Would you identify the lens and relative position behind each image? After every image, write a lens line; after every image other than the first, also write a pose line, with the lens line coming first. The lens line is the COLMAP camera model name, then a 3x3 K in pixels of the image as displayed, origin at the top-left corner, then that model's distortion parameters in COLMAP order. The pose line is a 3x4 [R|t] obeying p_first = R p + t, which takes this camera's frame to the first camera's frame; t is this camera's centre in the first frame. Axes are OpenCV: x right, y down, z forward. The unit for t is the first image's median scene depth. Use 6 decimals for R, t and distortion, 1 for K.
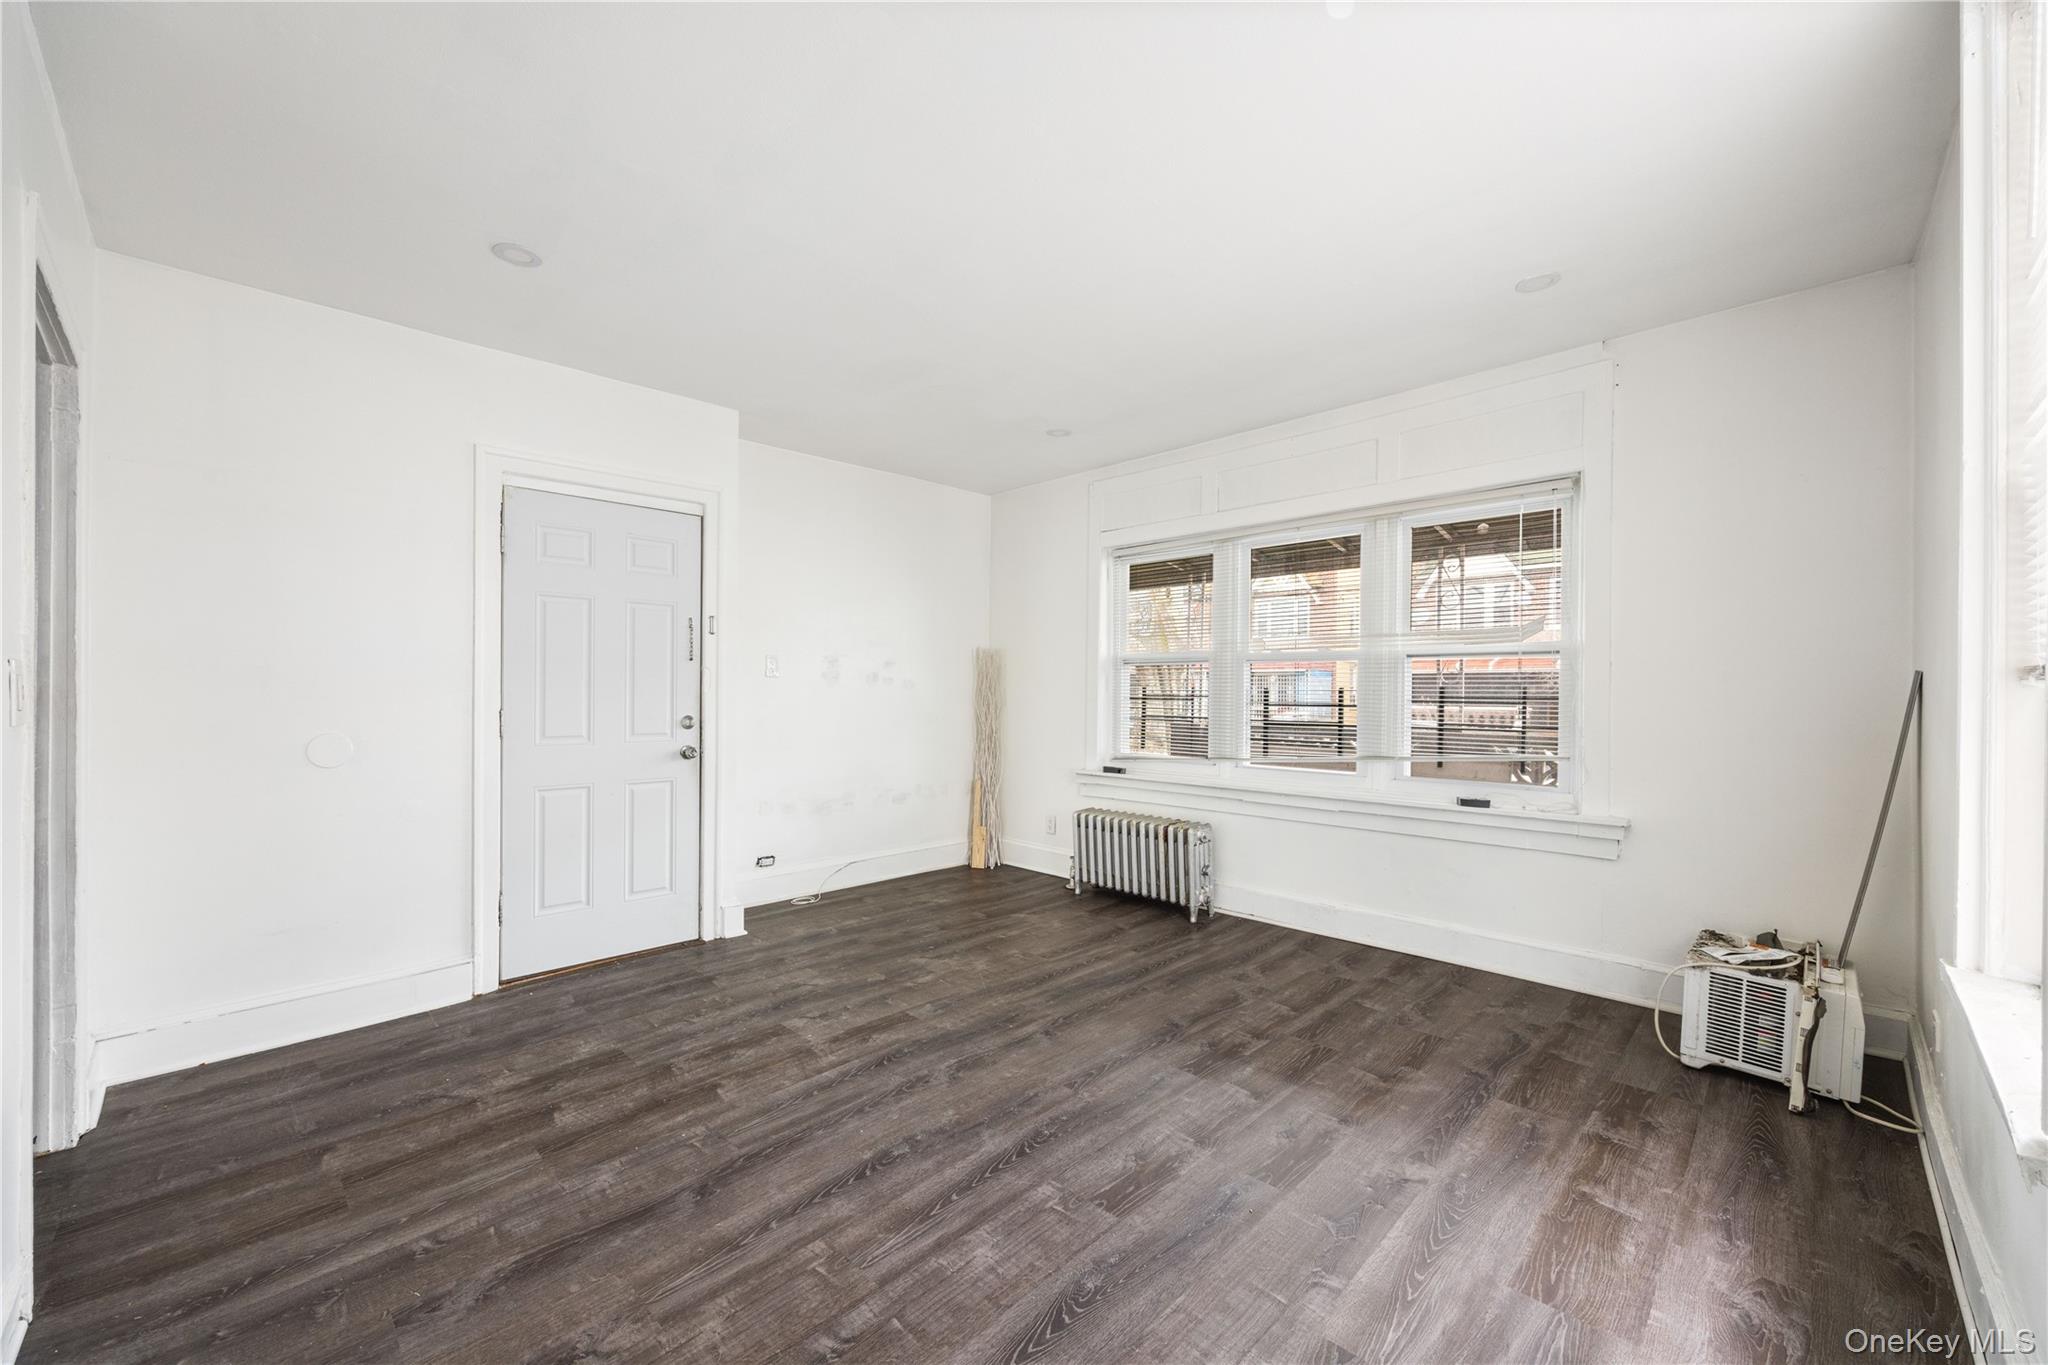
lens RADIAL K [[796.2, 0, 1020.1], [0, 796.2, 697.2], [0, 0, 1]] dist [0.000689, 0.000037]
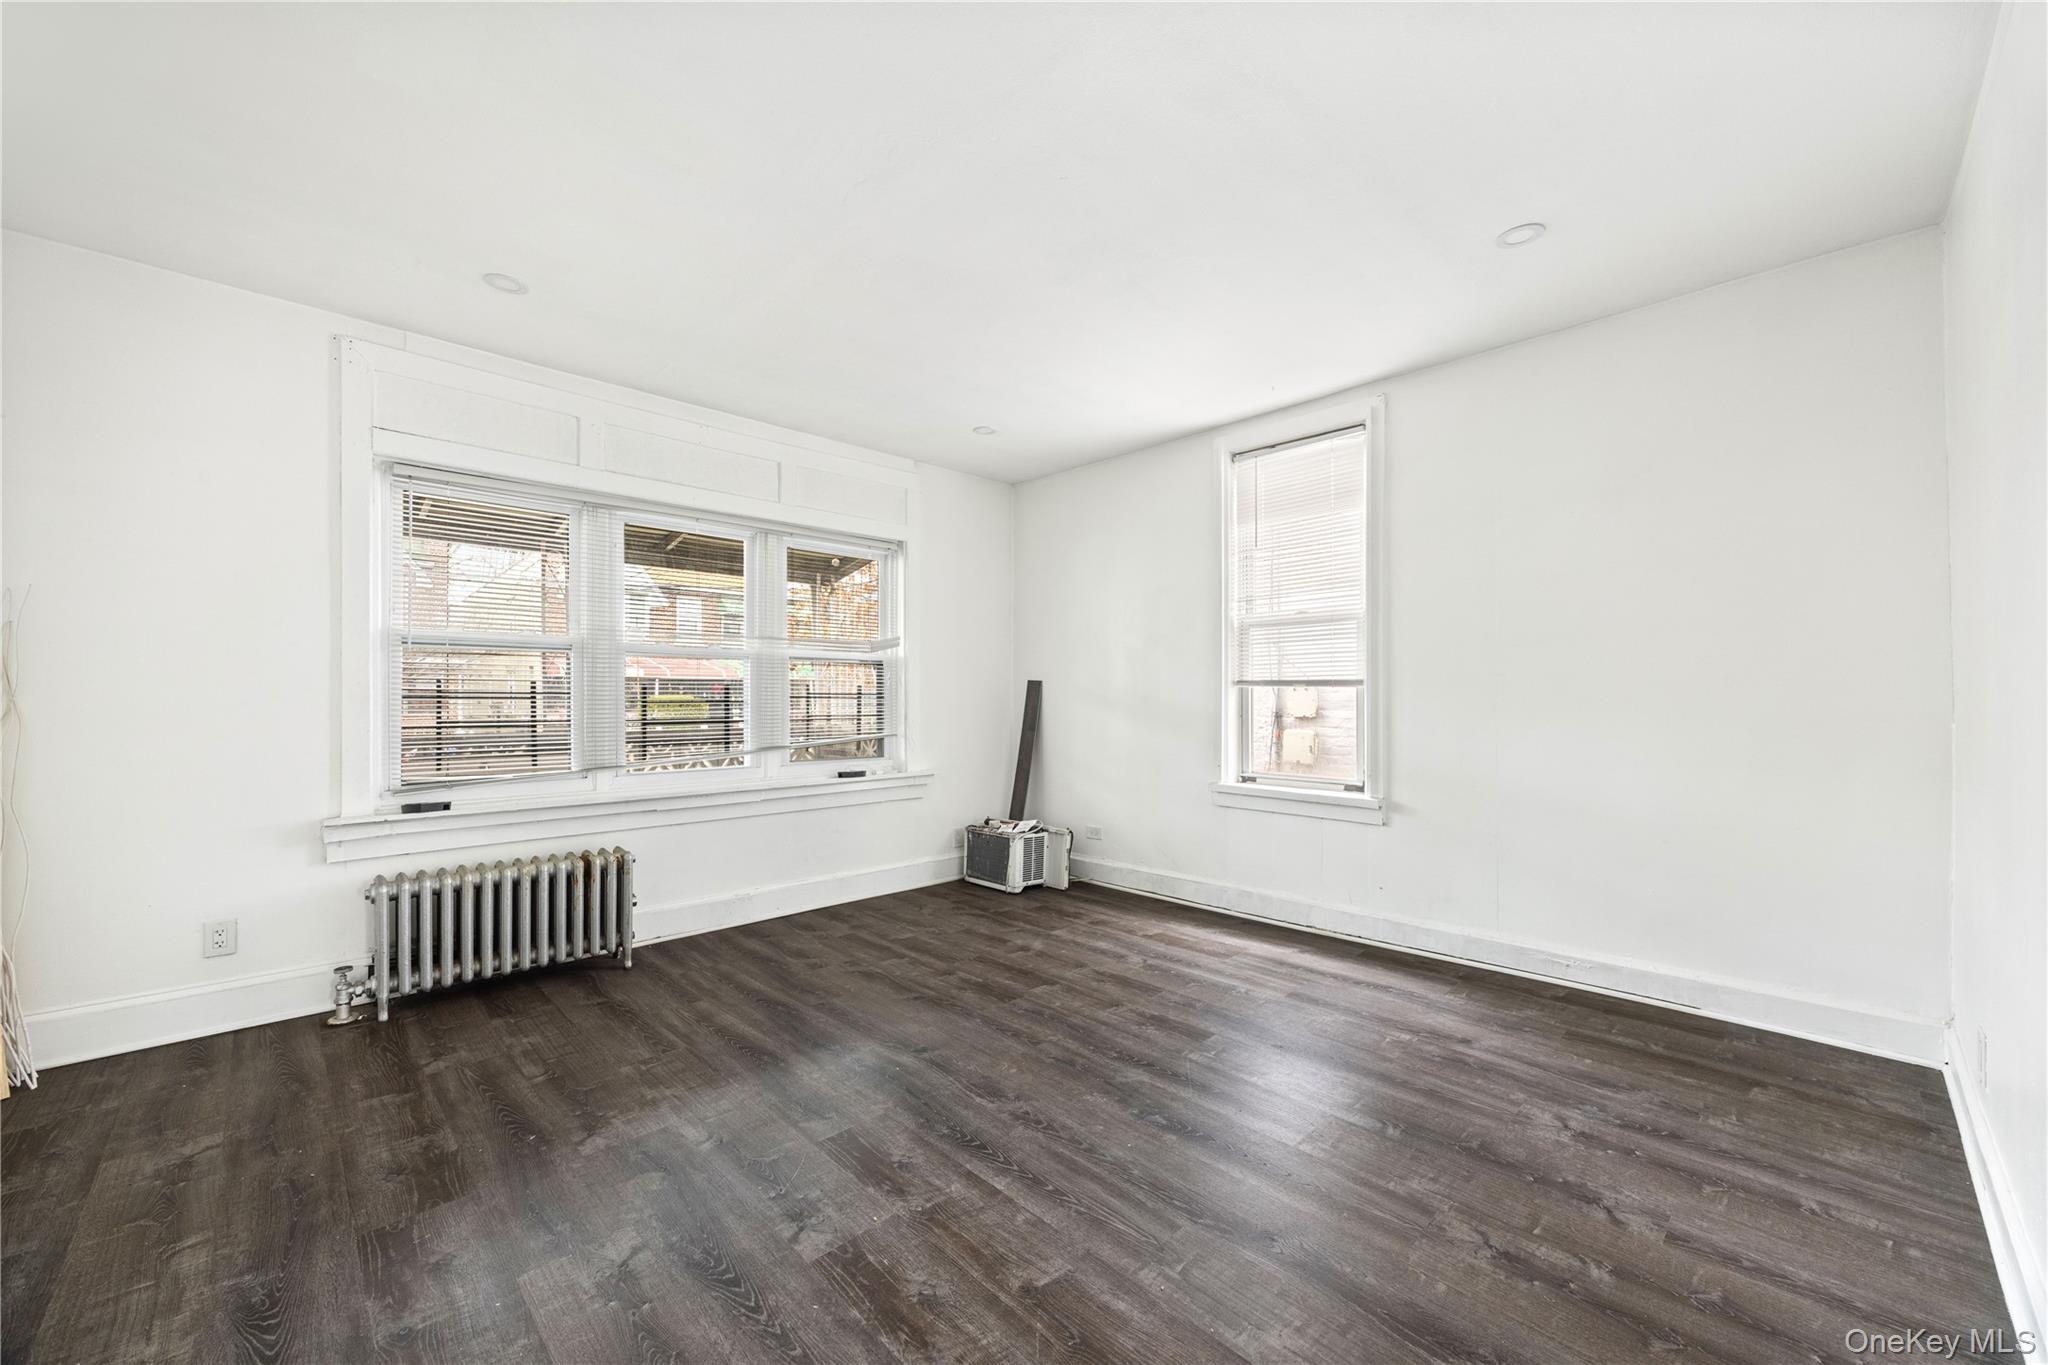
lens RADIAL K [[796.2, 0, 1020.1], [0, 796.2, 697.2], [0, 0, 1]] dist [0.000689, 0.000037]
pose [[0.014094, -0.001512, 0.999900, -0.868831], [0.007403, 0.999972, 0.001408, 0.008287], [-0.999873, 0.007382, 0.014105, 0.843899]]
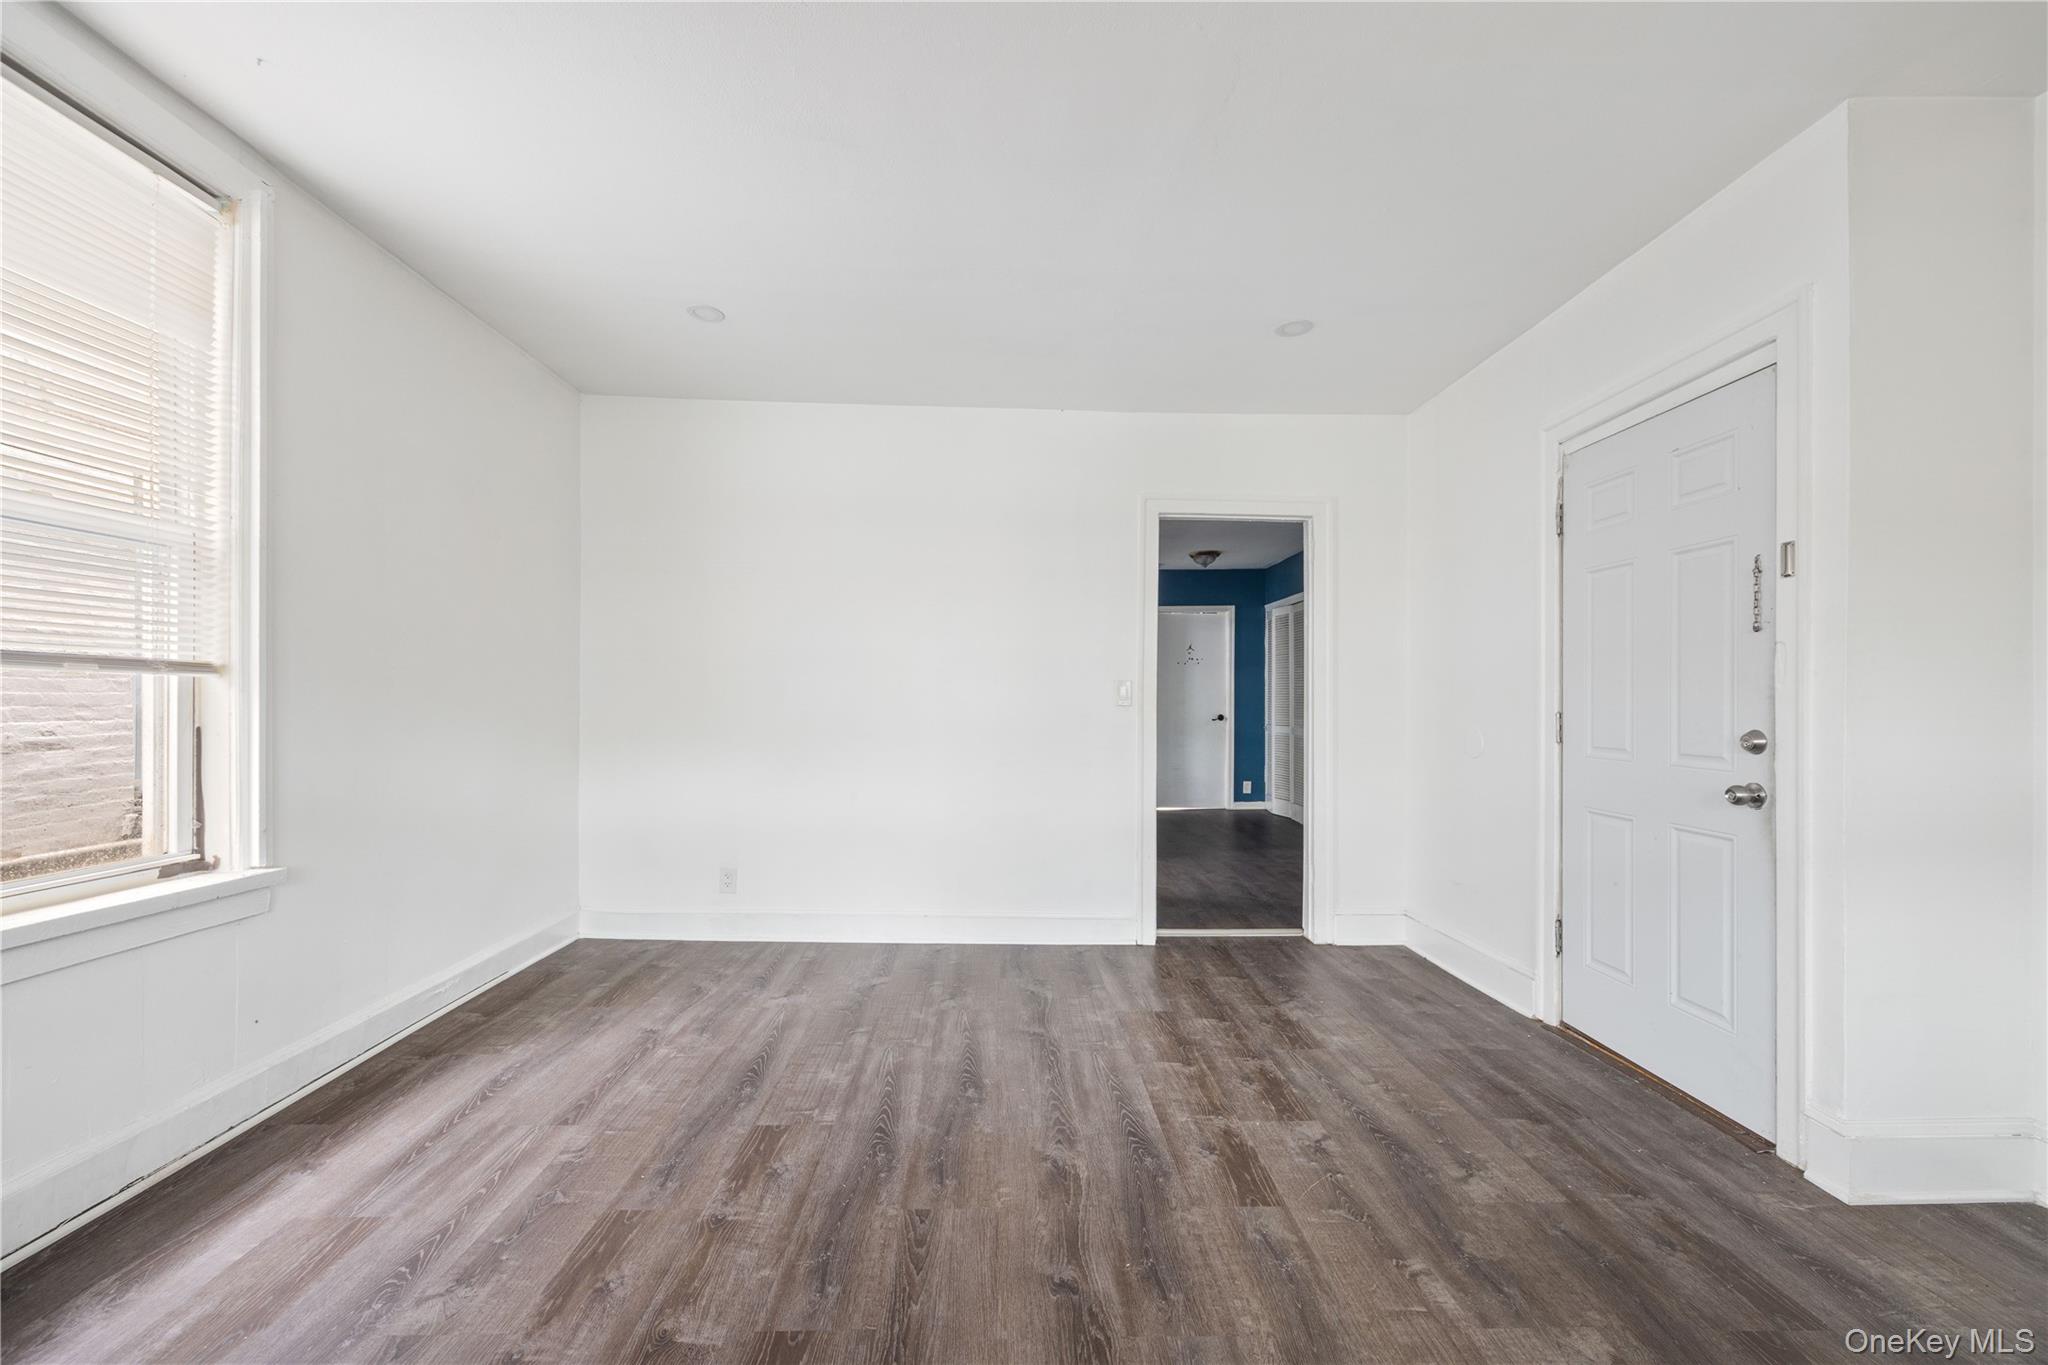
lens RADIAL K [[796.2, 0, 1020.1], [0, 796.2, 697.2], [0, 0, 1]] dist [0.000689, 0.000037]
pose [[-0.686220, -0.009209, -0.727336, 0.456668], [-0.009700, 0.999947, -0.003509, 0.008735], [0.727330, 0.004648, -0.686273, 1.322131]]
